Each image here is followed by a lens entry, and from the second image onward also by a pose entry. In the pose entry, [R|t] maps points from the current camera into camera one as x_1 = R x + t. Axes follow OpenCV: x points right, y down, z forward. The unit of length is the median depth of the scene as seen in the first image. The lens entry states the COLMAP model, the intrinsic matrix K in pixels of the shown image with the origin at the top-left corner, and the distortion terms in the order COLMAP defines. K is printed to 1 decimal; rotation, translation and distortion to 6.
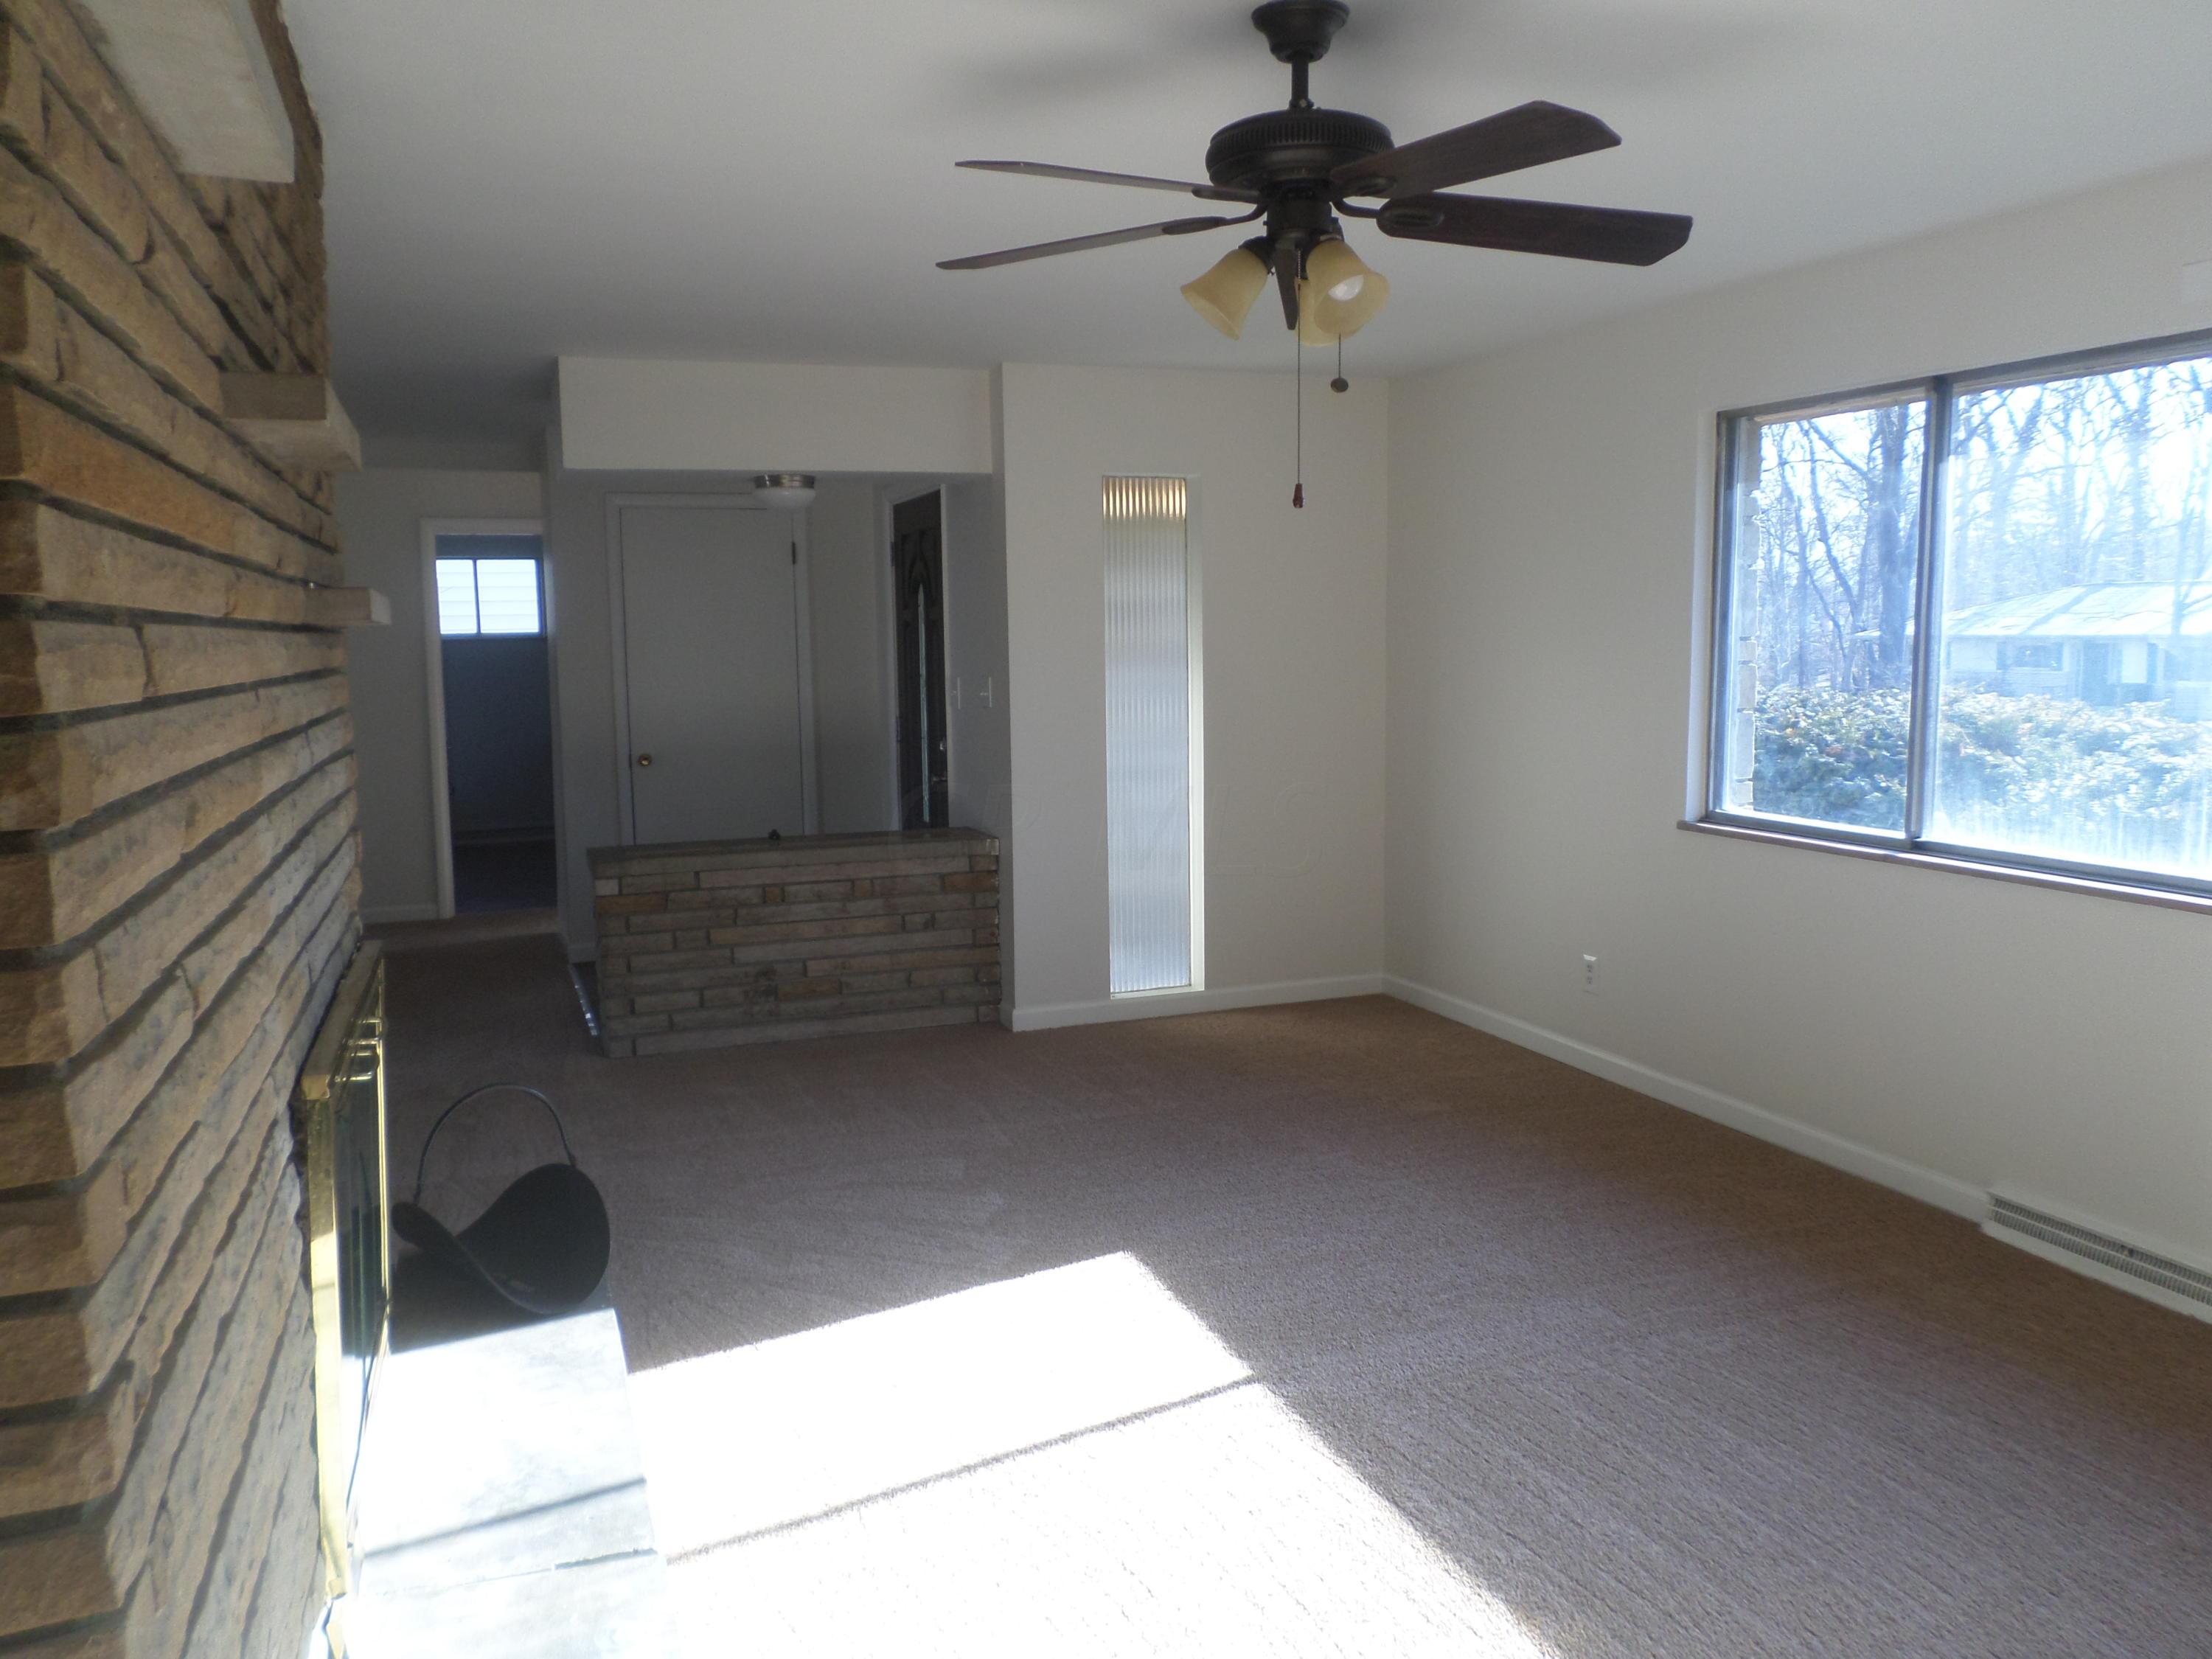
lens RADIAL K [[1703.1, 0, 1105.6], [0, 1703.1, 823.3], [0, 0, 1]] dist [0.013371, 0.001538]
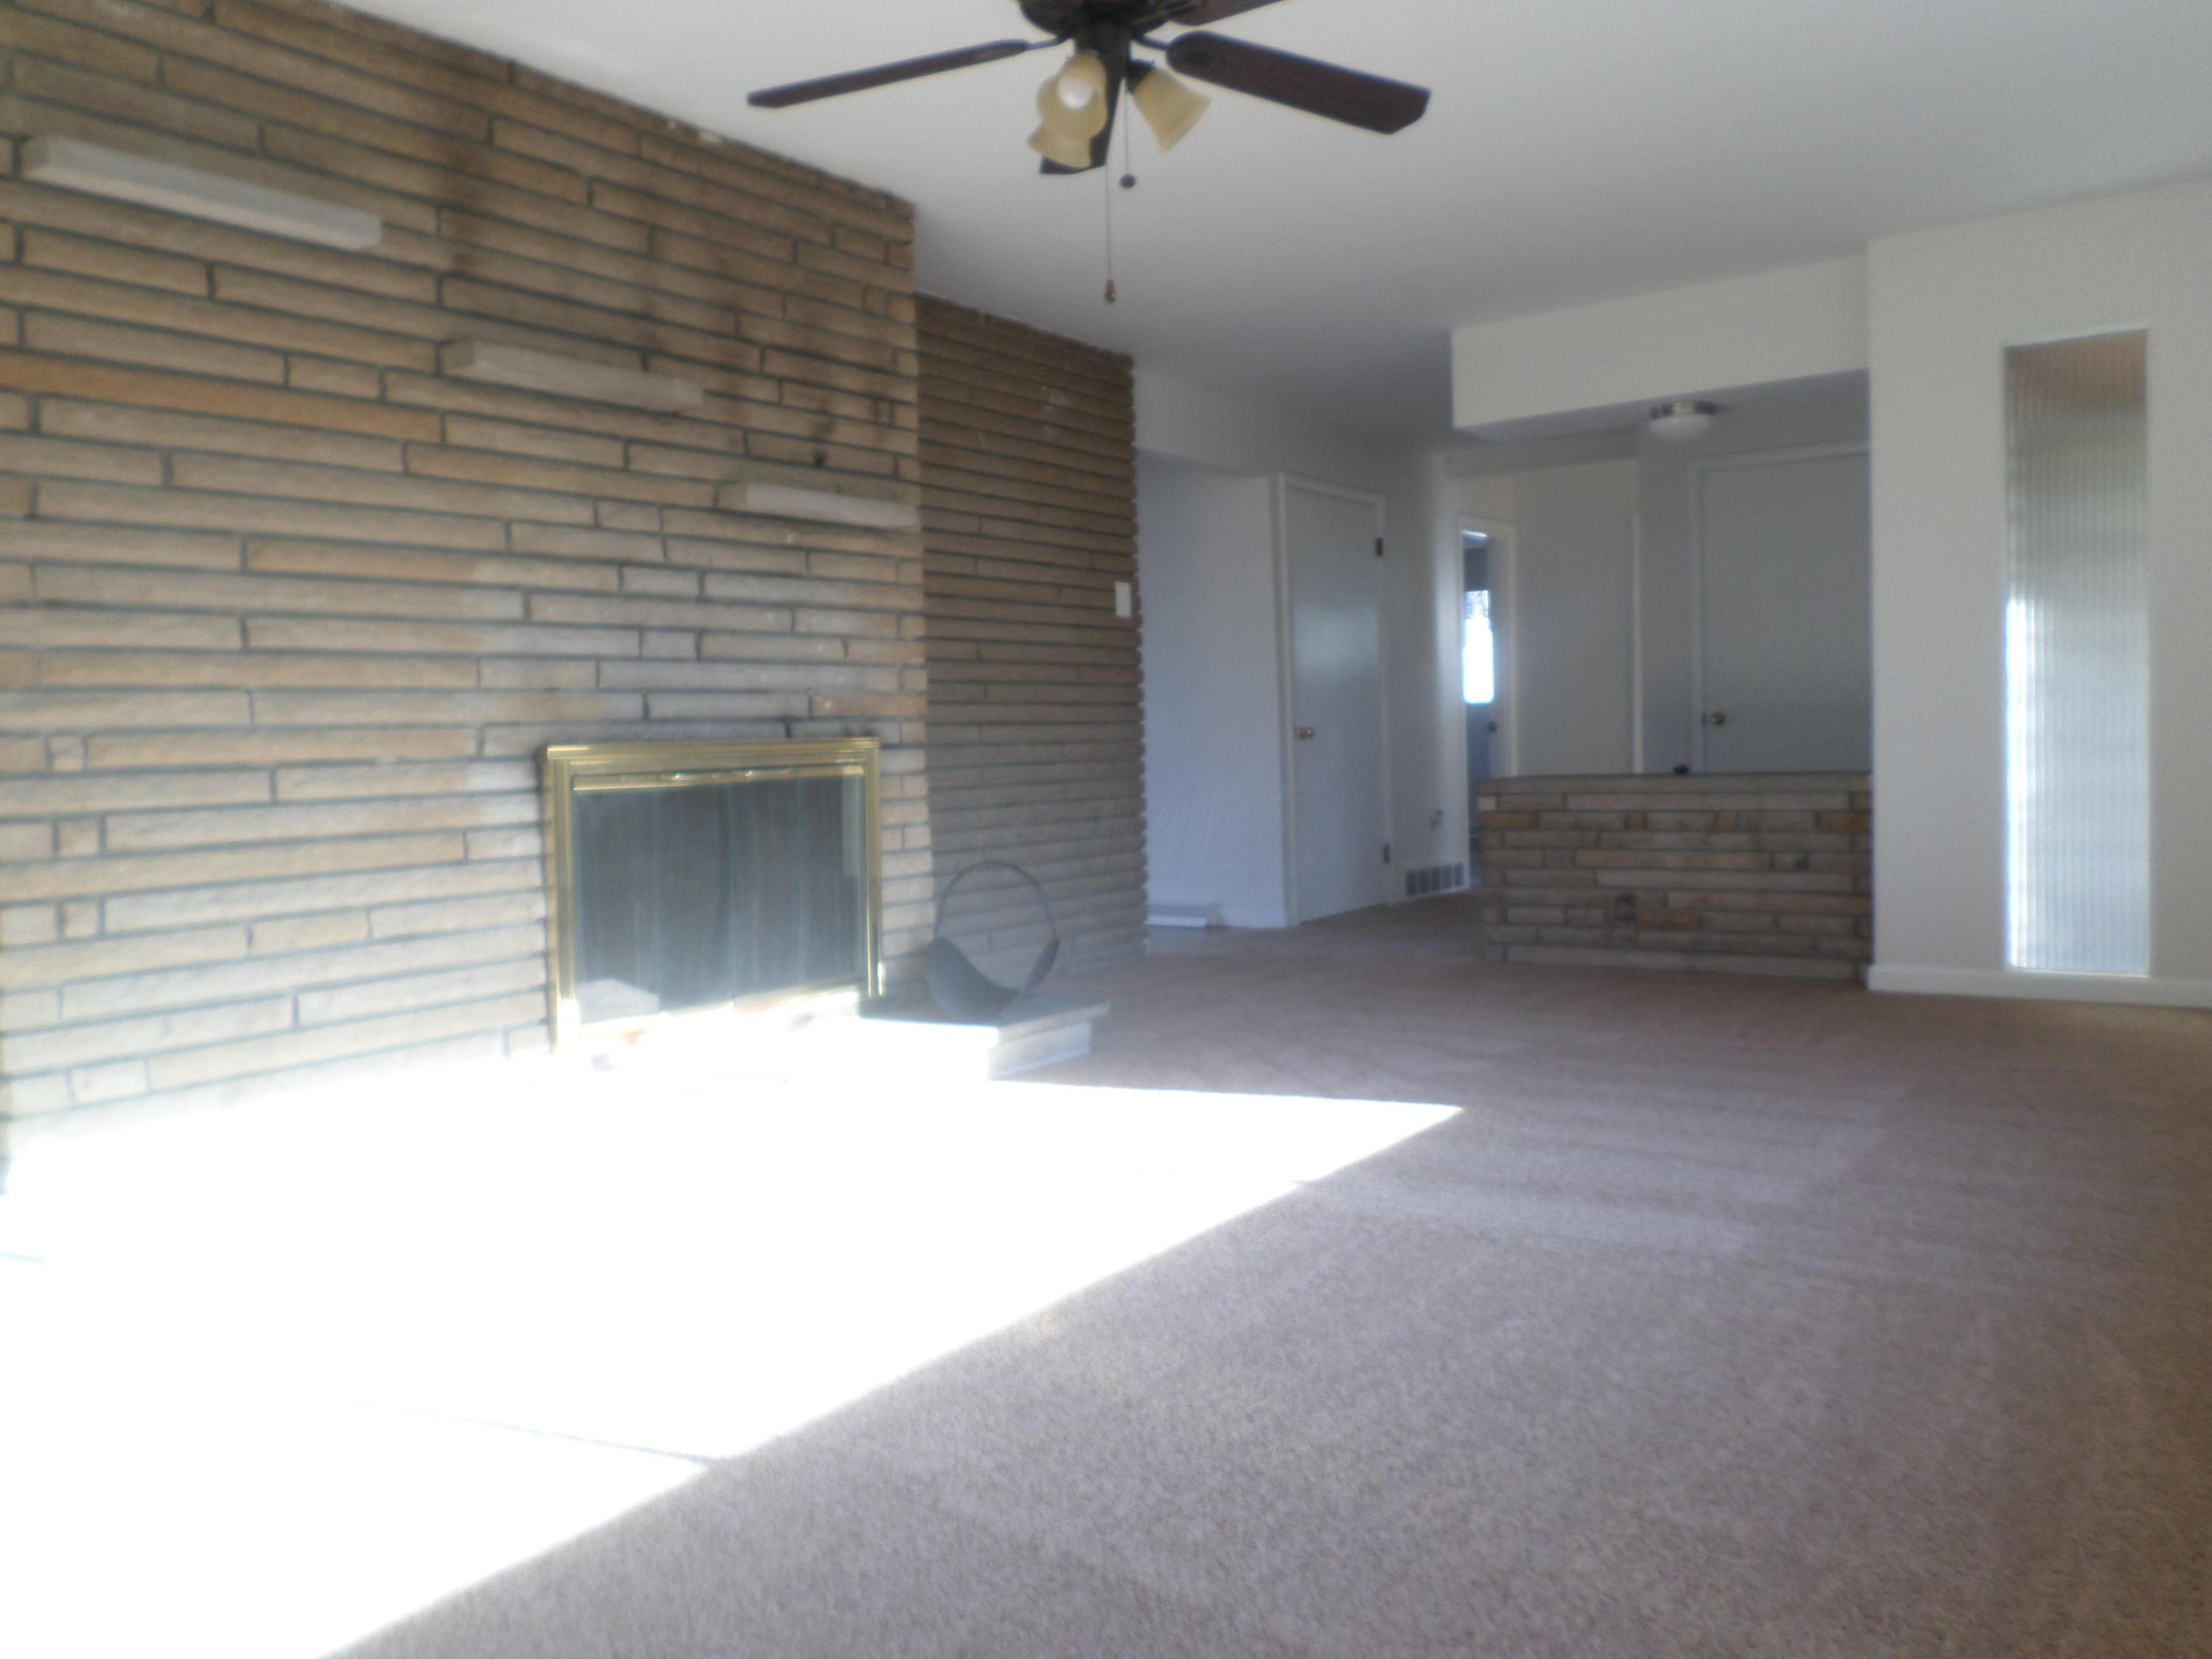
lens RADIAL K [[1703.1, 0, 1105.5], [0, 1703.1, 830.3], [0, 0, 1]] dist [0.013371, 0.001538]
pose [[0.575037, 0.044261, -0.816929, 0.444006], [-0.072293, 0.997378, 0.003150, 0.066182], [0.814927, 0.057247, 0.576729, 0.162827]]
